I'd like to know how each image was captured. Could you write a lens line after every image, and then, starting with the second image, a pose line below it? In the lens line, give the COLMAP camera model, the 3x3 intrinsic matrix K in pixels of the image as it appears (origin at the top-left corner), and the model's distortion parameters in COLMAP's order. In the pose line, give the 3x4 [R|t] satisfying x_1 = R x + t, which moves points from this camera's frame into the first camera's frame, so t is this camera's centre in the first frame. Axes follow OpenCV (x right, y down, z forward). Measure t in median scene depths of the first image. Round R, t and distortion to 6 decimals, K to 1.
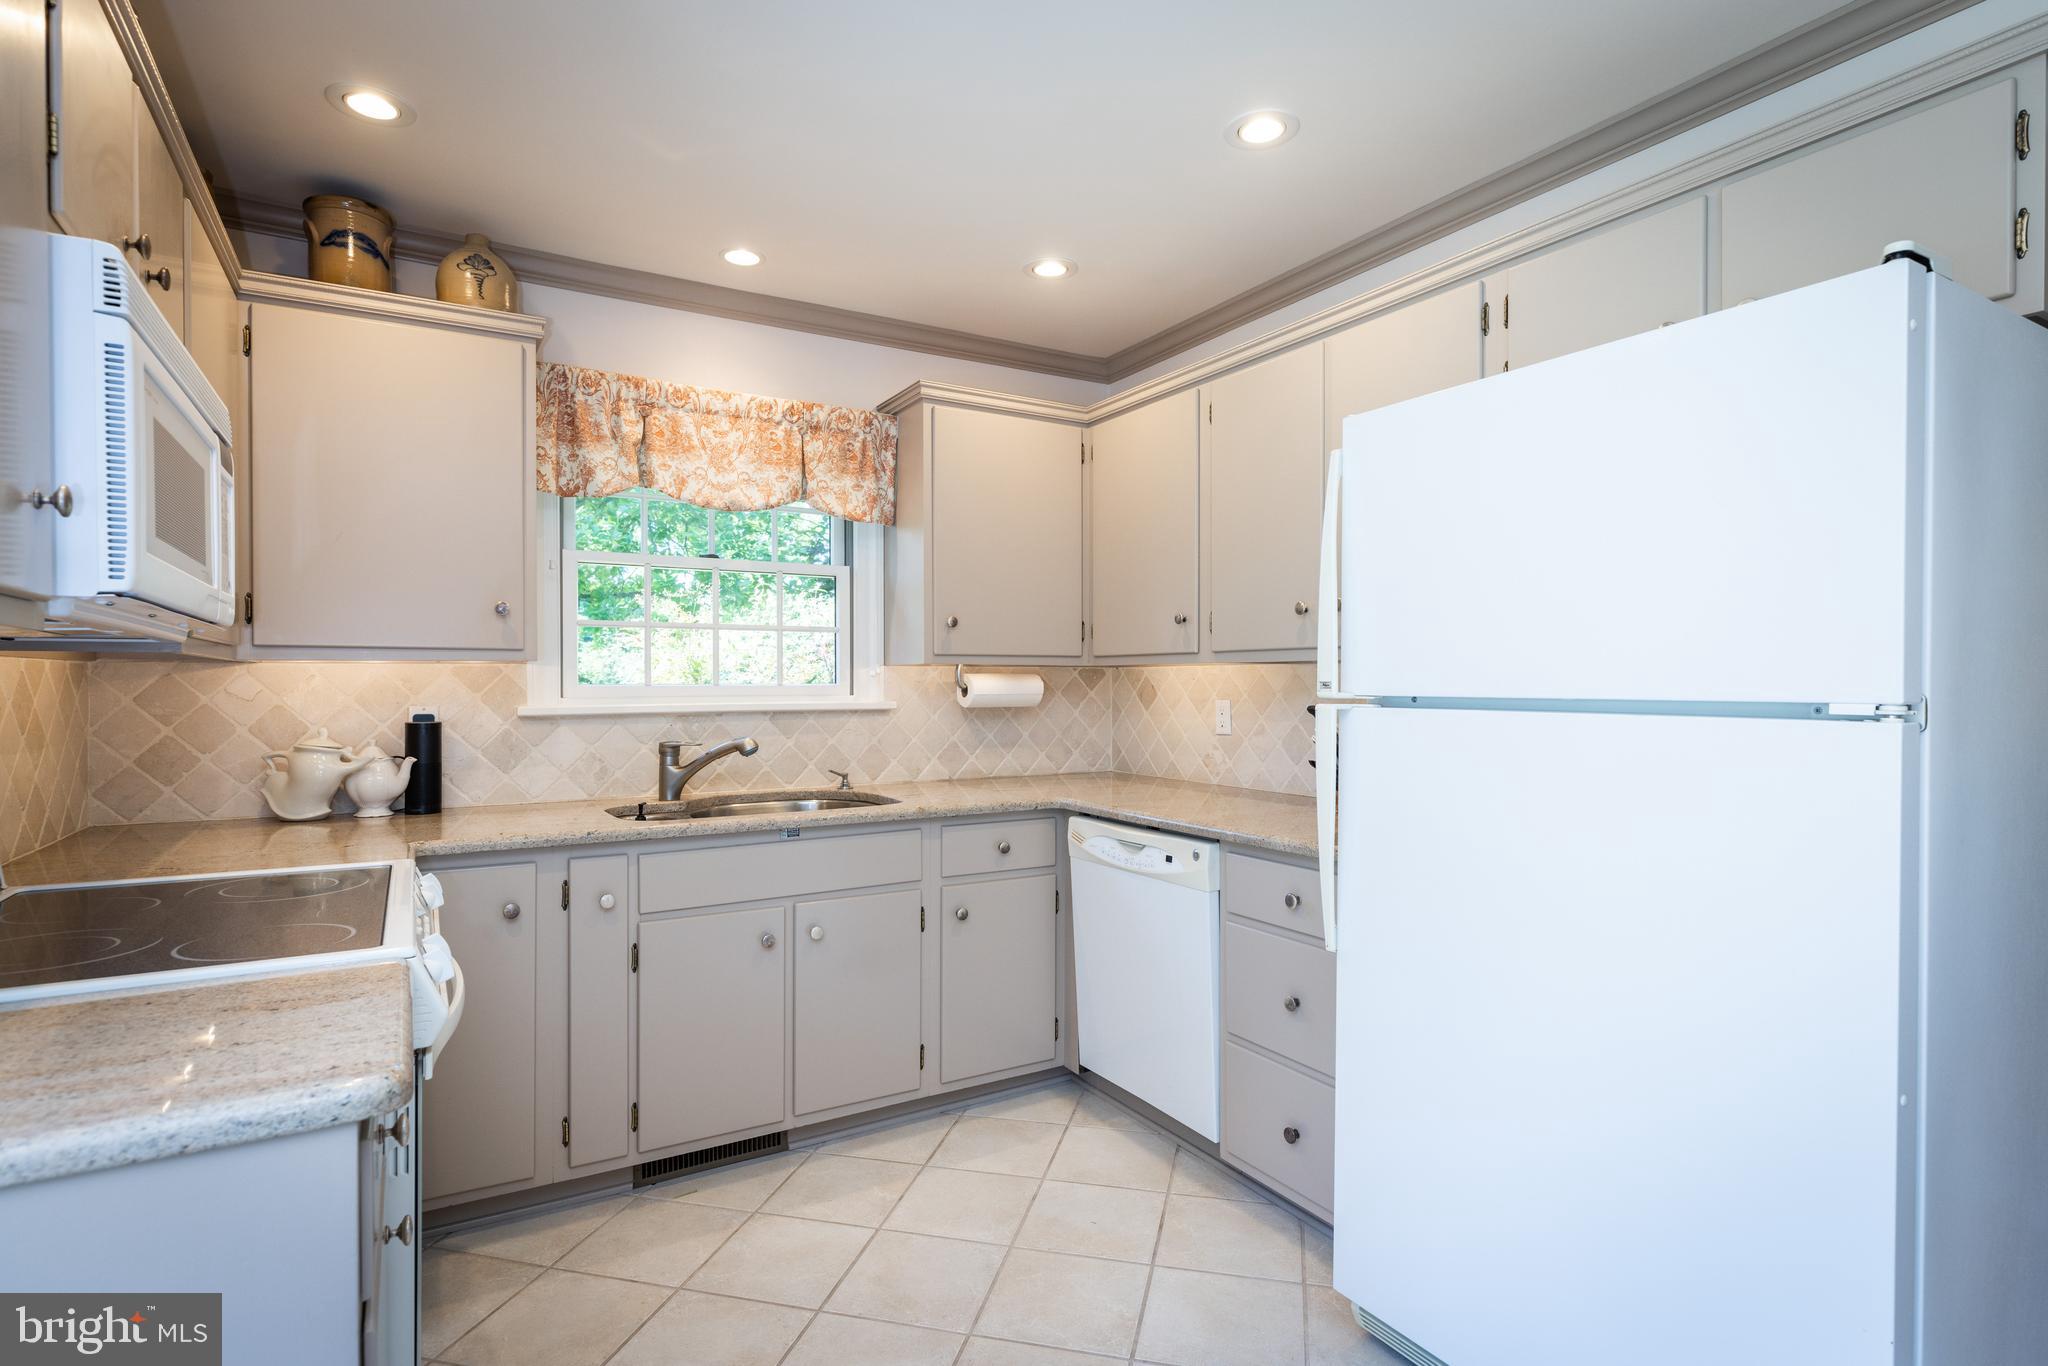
lens RADIAL K [[1040.9, 0, 1014.8], [0, 1040.9, 681.6], [0, 0, 1]] dist [-0.006814, 0.000531]
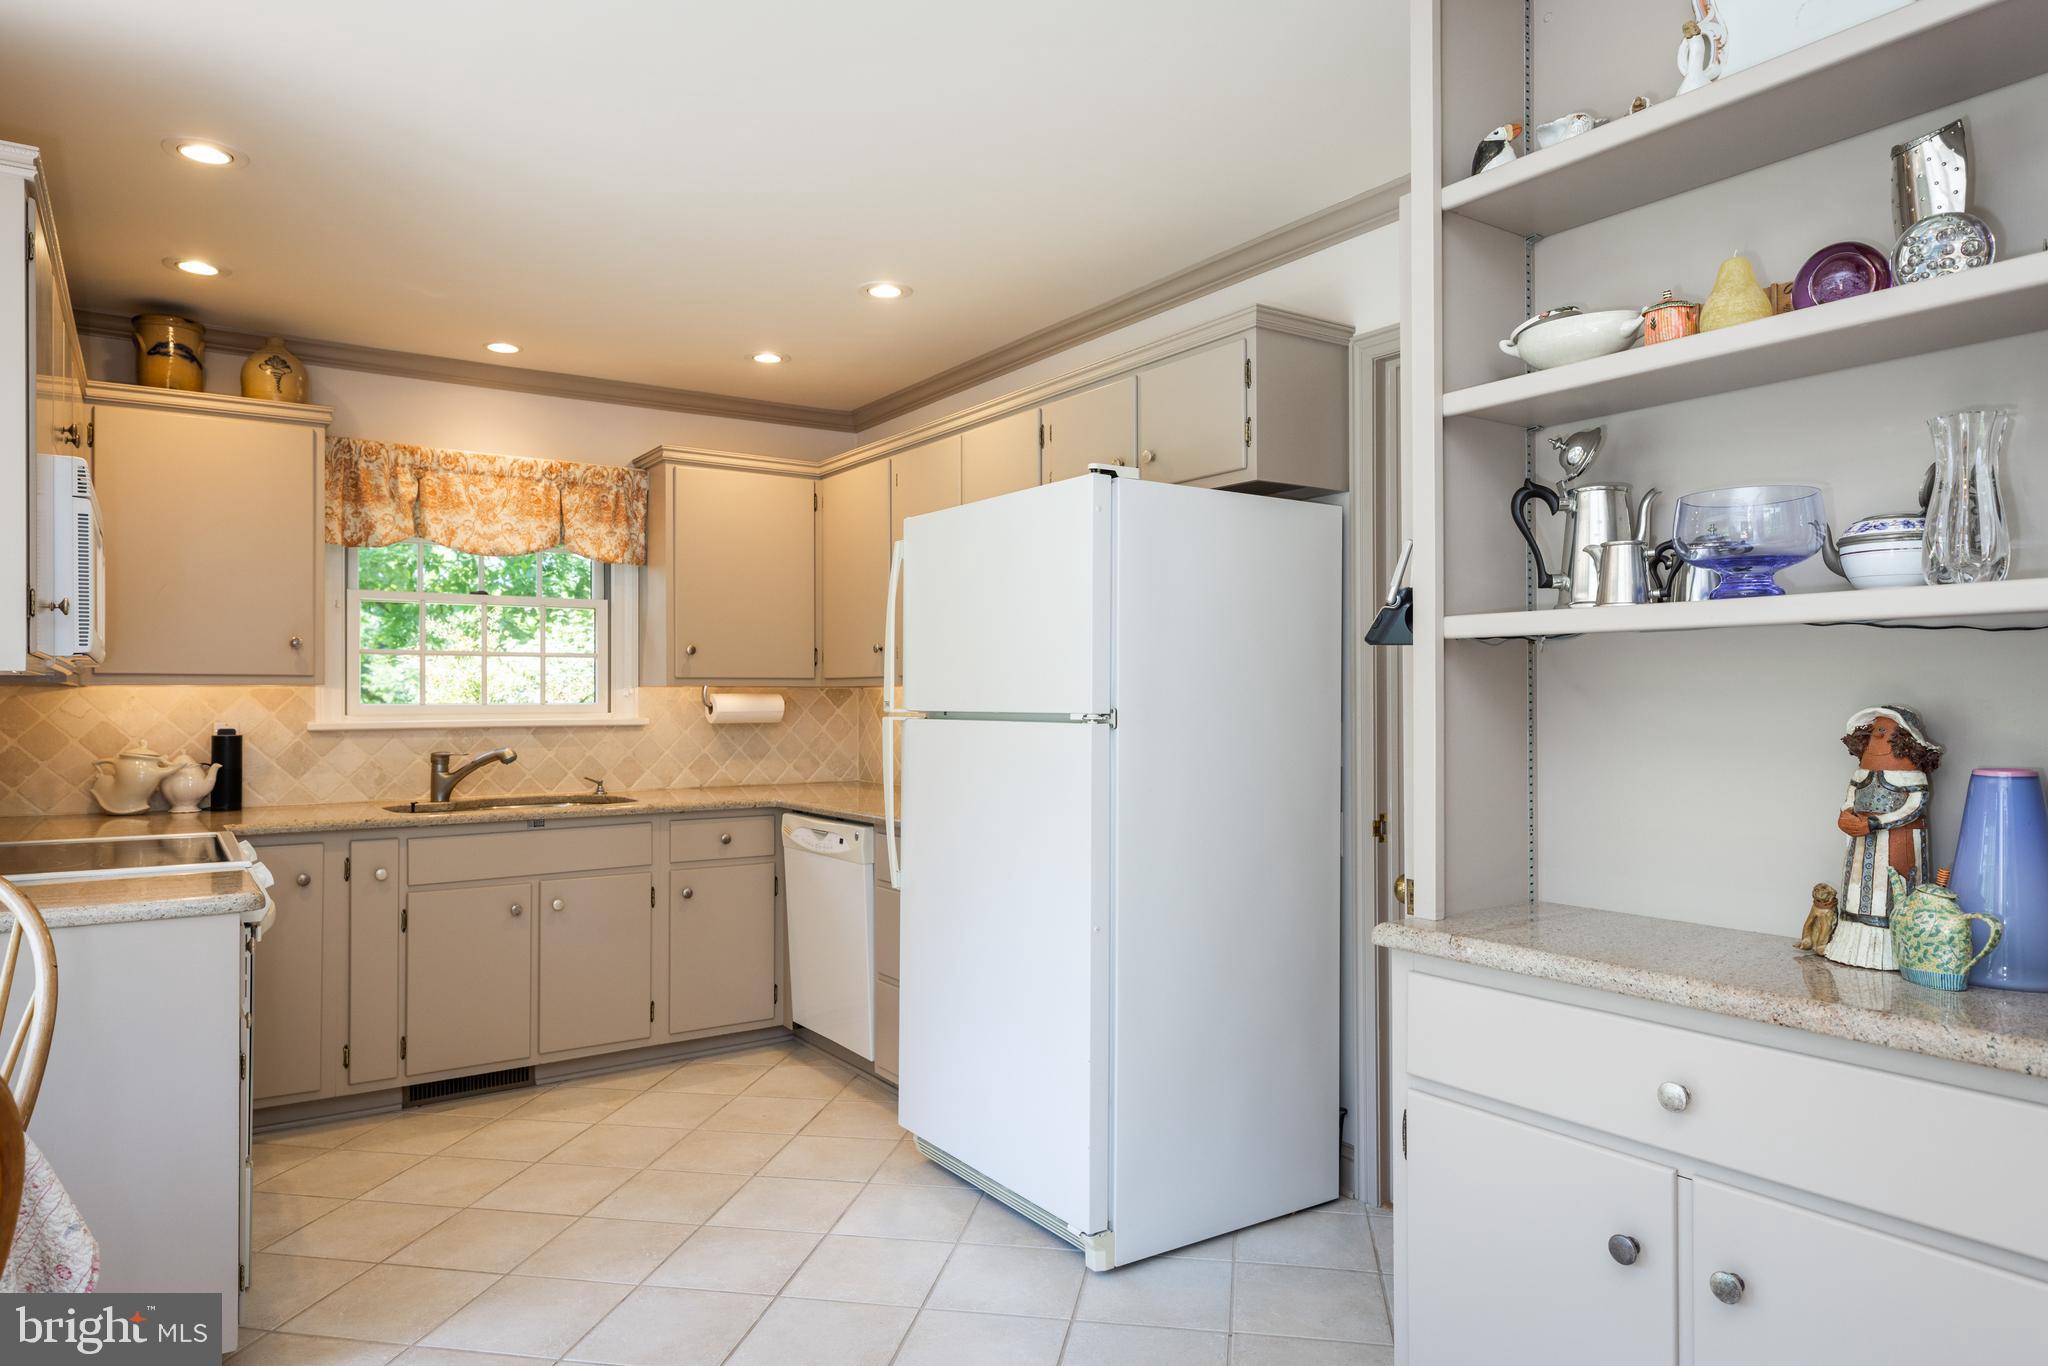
lens RADIAL K [[1300.8, 0, 1027.5], [0, 1300.8, 681.8], [0, 0, 1]] dist [-0.000939, 0.000892]
pose [[0.997630, -0.000514, 0.068808, 0.247515], [0.001381, 0.999920, -0.012553, -0.002727], [-0.068796, 0.012619, 0.997551, -0.555566]]
